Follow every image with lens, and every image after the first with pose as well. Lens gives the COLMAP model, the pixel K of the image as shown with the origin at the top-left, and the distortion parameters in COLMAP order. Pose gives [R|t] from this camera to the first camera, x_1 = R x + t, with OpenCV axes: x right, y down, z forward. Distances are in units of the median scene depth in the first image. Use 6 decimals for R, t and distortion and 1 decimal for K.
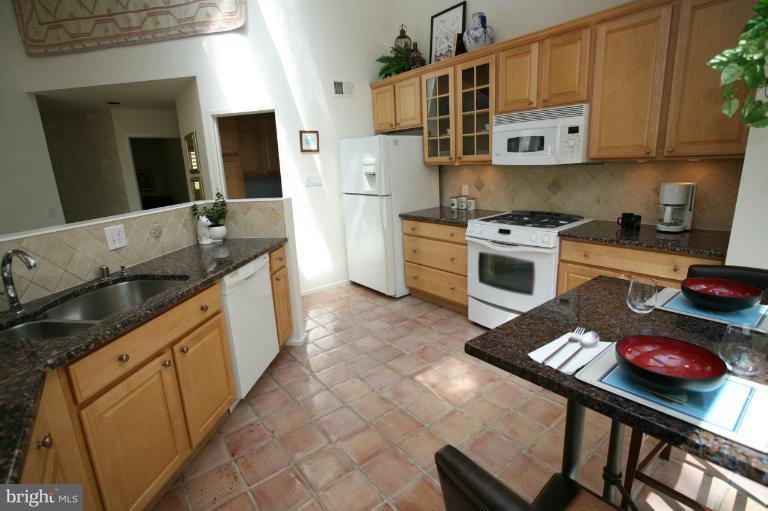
lens RADIAL K [[372.4, 0, 384.9], [0, 372.4, 252.8], [0, 0, 1]] dist [-0.078949, 0.030274]
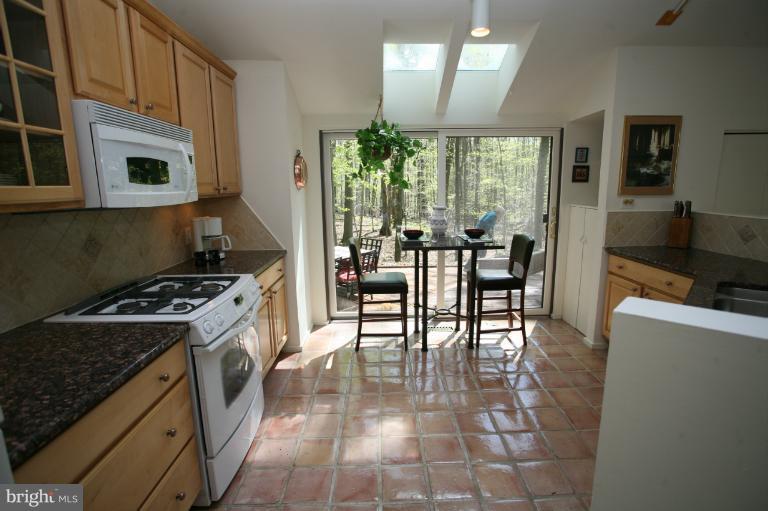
lens RADIAL K [[372.4, 0, 384.9], [0, 372.4, 252.8], [0, 0, 1]] dist [-0.078949, 0.030274]
pose [[-0.791640, -0.054828, 0.608523, -0.257829], [0.188810, 0.925265, 0.328993, -0.274629], [-0.581083, 0.375339, -0.722124, 1.163829]]
